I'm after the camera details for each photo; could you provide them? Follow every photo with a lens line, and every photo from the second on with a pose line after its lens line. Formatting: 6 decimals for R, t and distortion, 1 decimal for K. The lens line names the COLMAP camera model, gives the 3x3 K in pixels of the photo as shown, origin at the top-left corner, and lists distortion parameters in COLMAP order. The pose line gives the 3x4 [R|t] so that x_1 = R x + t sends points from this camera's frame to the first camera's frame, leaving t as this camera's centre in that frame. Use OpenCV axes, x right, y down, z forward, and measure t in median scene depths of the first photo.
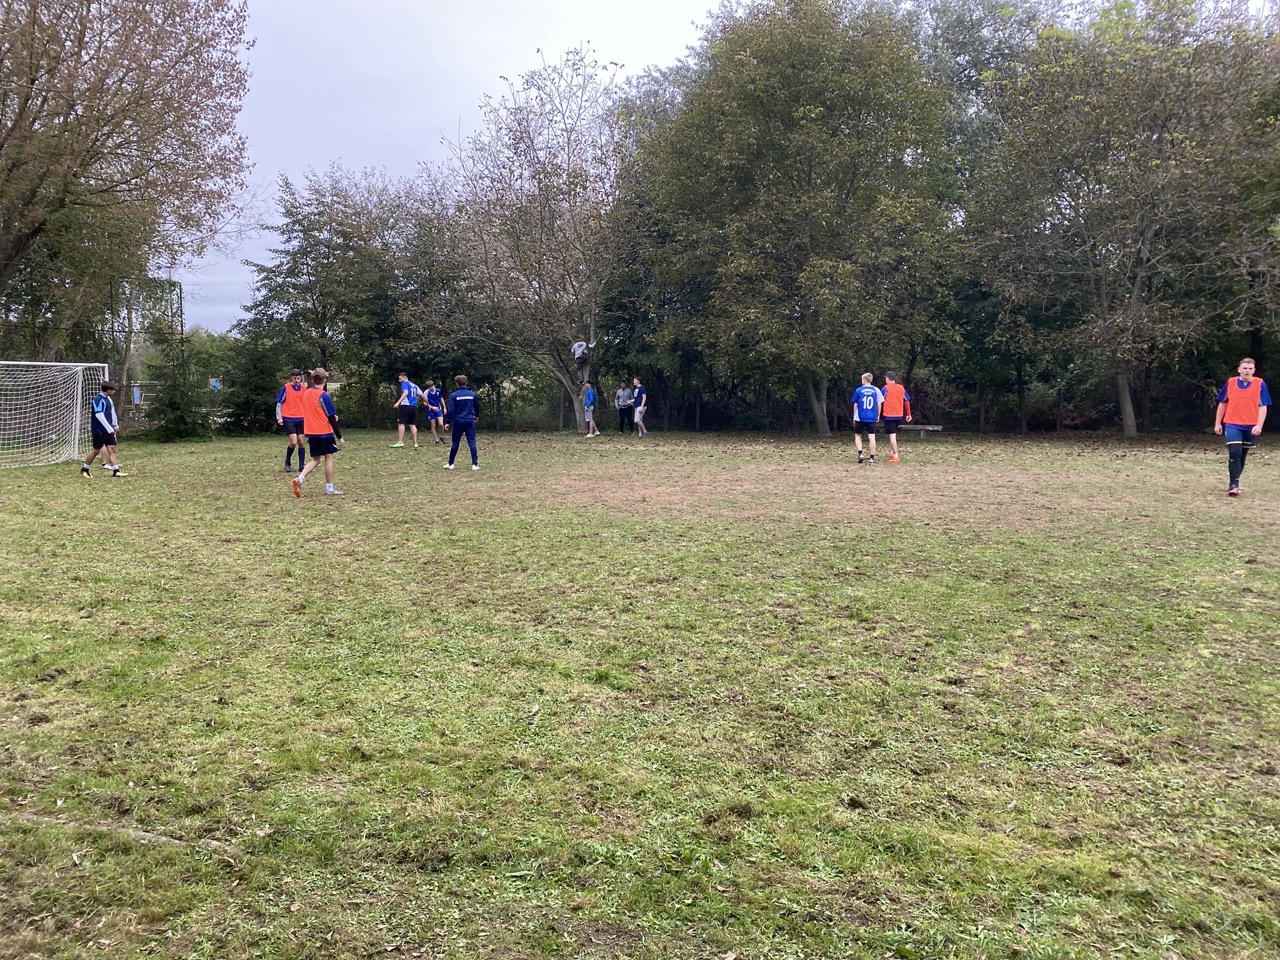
lens RADIAL K [[973.0, 0, 641.1], [0, 973.0, 465.6], [0, 0, 1]] dist [0.053717, -0.056386]
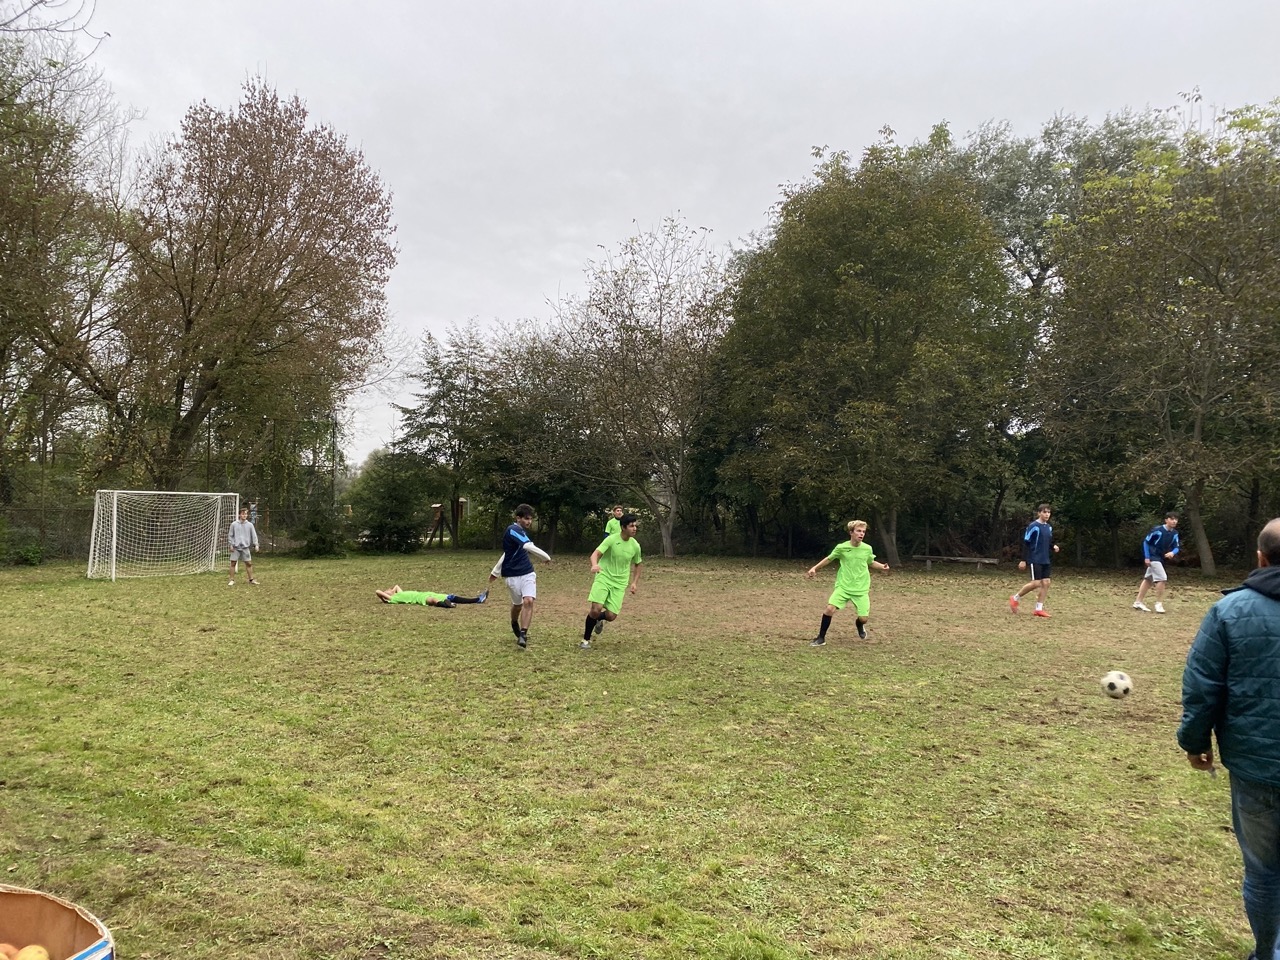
lens RADIAL K [[973.0, 0, 644.0], [0, 973.0, 485.9], [0, 0, 1]] dist [0.053717, -0.056386]
pose [[0.980278, 0.007009, -0.197500, 0.159081], [-0.028164, 0.994125, -0.104513, 0.000680], [0.195607, 0.108015, 0.974716, -0.081751]]
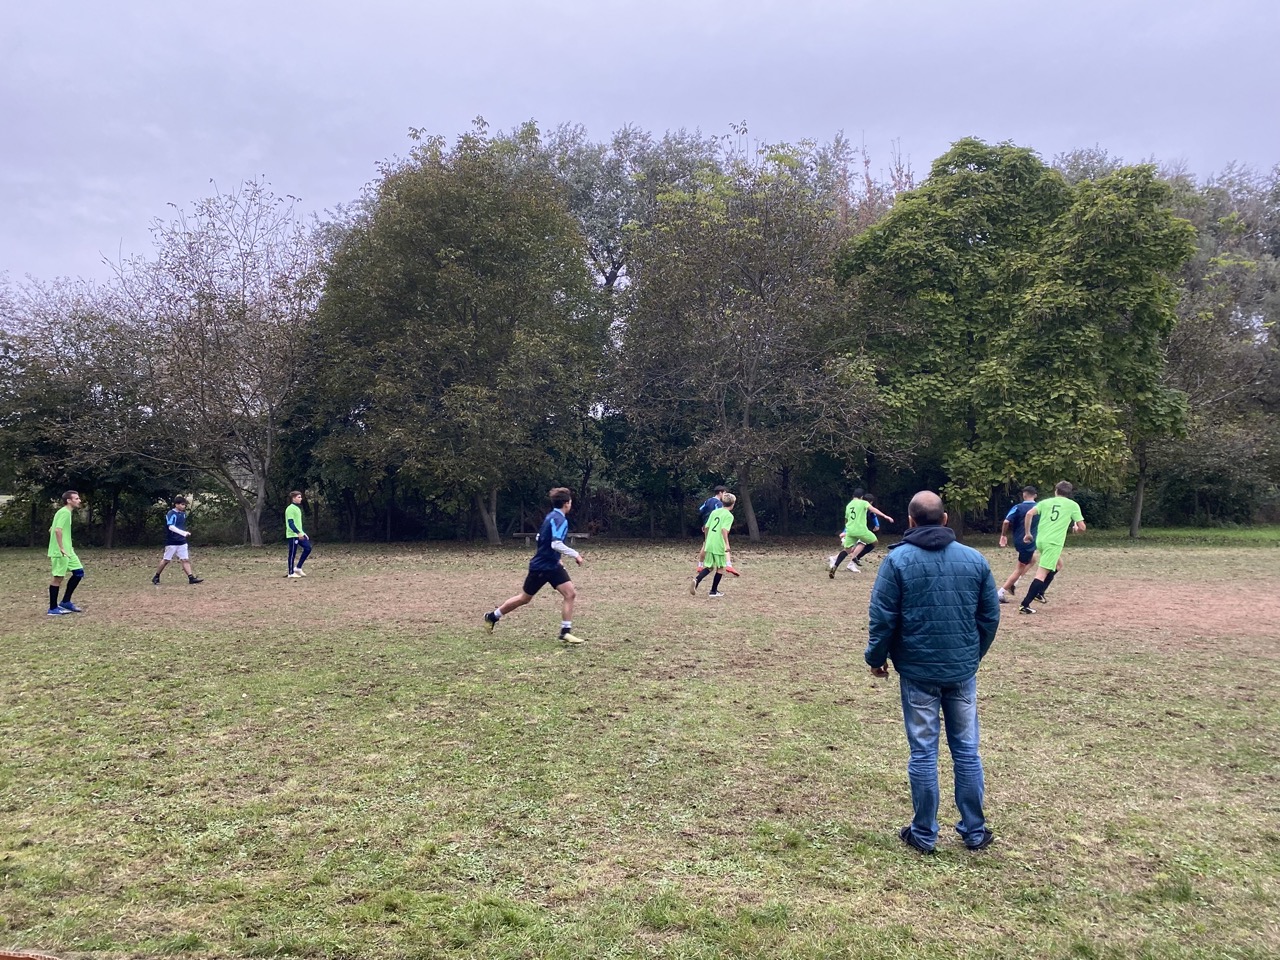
lens RADIAL K [[973.0, 0, 632.1], [0, 973.0, 467.3], [0, 0, 1]] dist [0.053717, -0.056386]
pose [[0.977579, -0.002967, 0.210546, 0.134634], [0.025421, 0.994250, -0.104023, 0.000013], [-0.209027, 0.107043, 0.972034, -0.091926]]
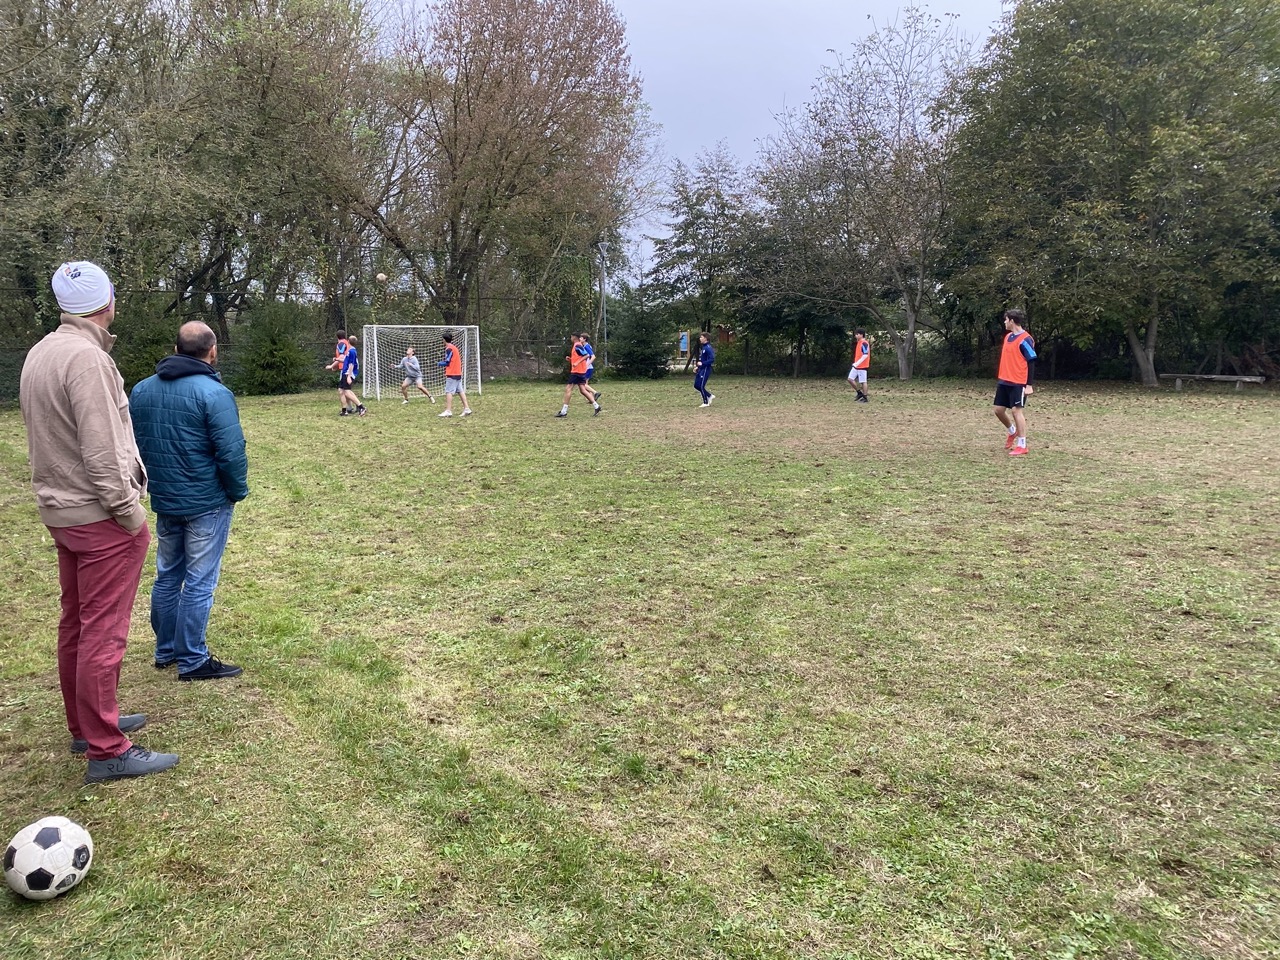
lens RADIAL K [[973.0, 0, 630.6], [0, 973.0, 472.8], [0, 0, 1]] dist [0.053717, -0.056386]
pose [[0.846013, 0.064544, -0.529241, 0.326448], [-0.032270, 0.997024, 0.070008, 0.002147], [0.532185, -0.042148, 0.845579, -0.065536]]
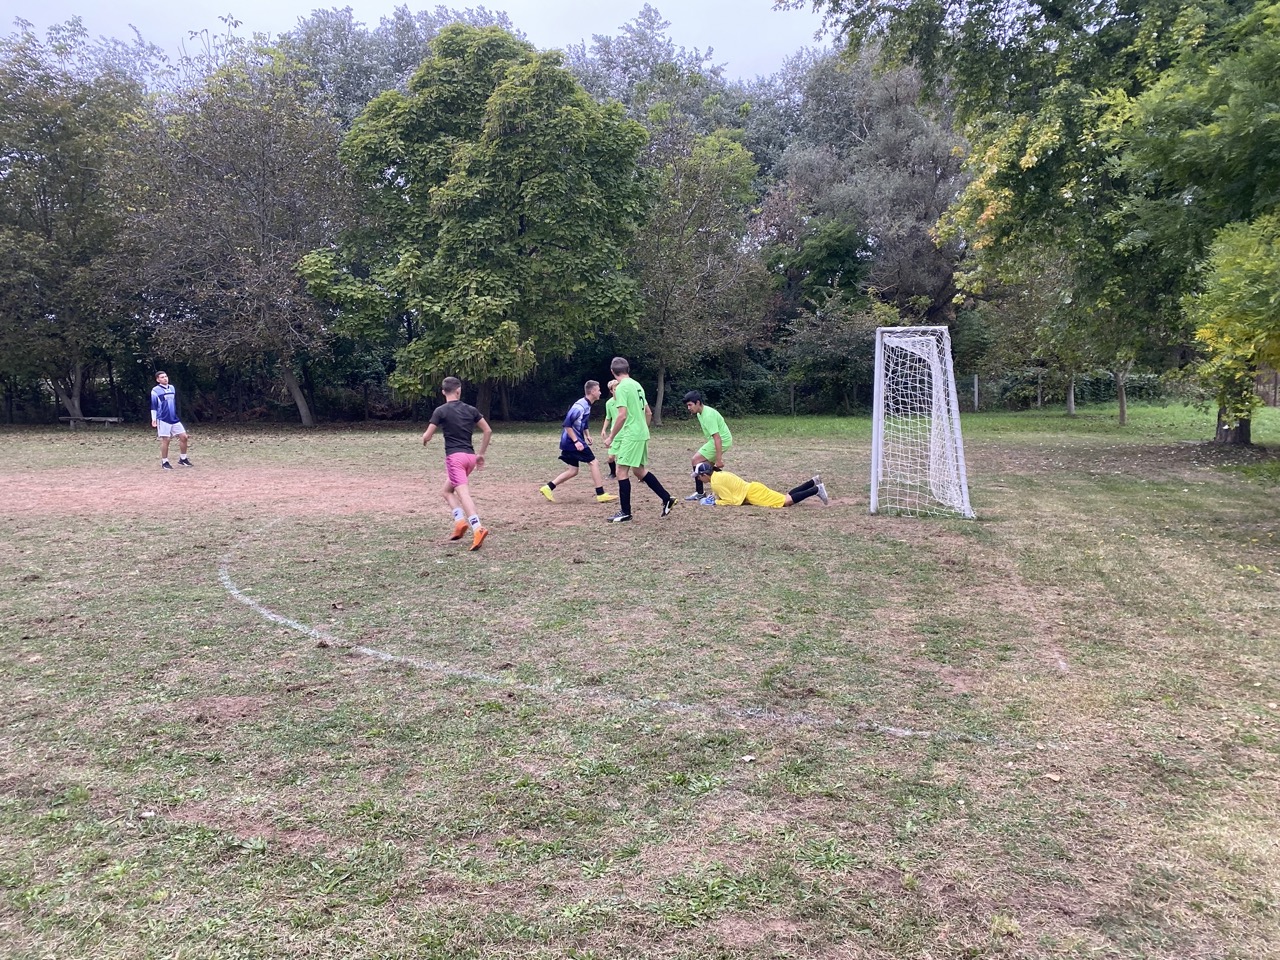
lens RADIAL K [[973.0, 0, 639.1], [0, 973.0, 481.0], [0, 0, 1]] dist [0.053717, -0.056386]
pose [[0.994673, -0.017199, 0.101637, 0.882205], [0.014818, 0.999599, 0.024138, 0.018347], [-0.102011, -0.022503, 0.994529, -0.280184]]
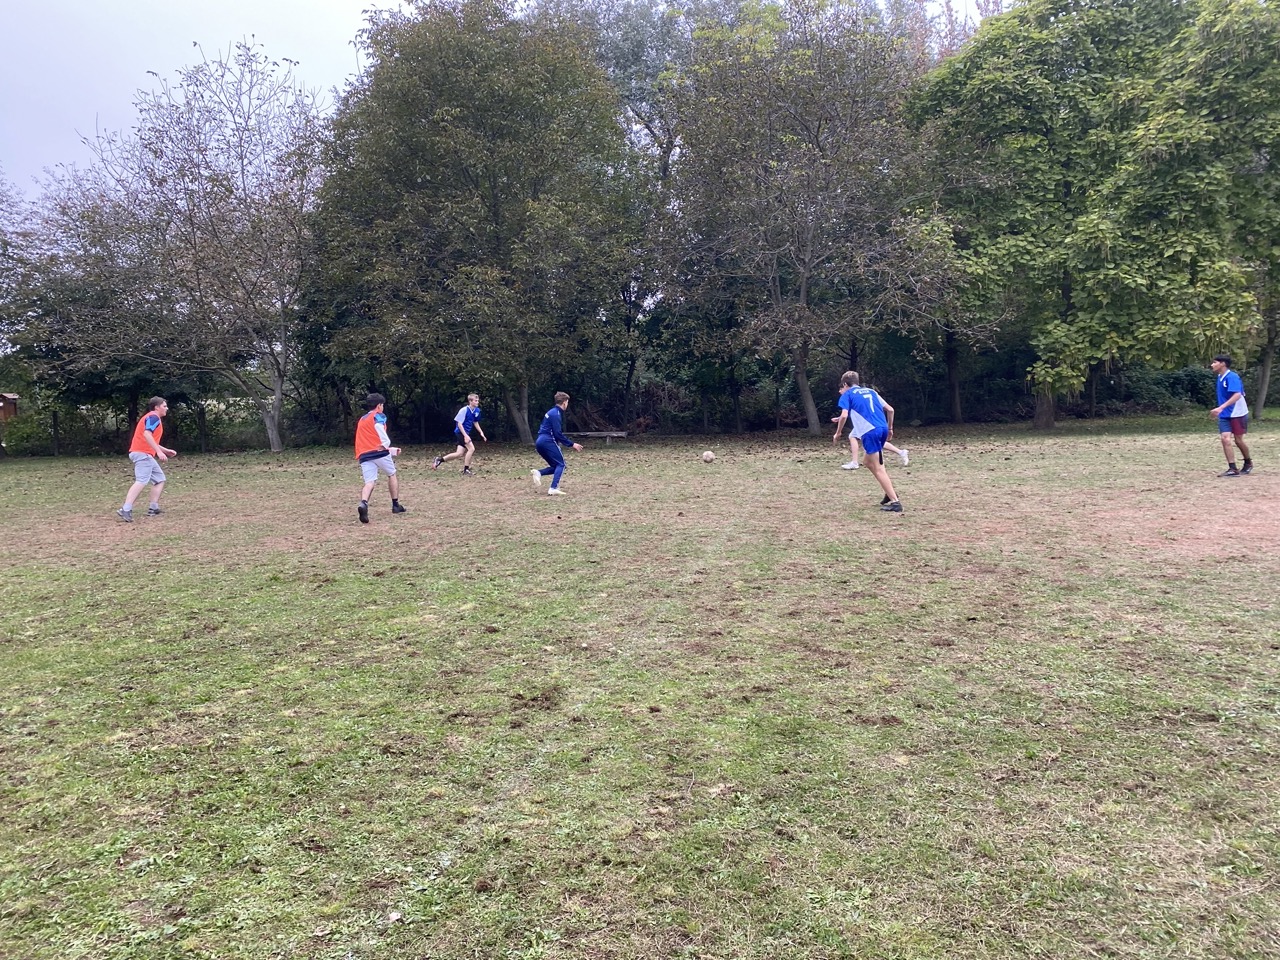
lens RADIAL K [[973.0, 0, 645.6], [0, 973.0, 473.8], [0, 0, 1]] dist [0.053717, -0.056386]
pose [[0.989340, -0.046657, 0.137945, 0.204344], [0.045882, 0.998908, 0.008790, -0.006002], [-0.138204, -0.002367, 0.990401, 0.019193]]
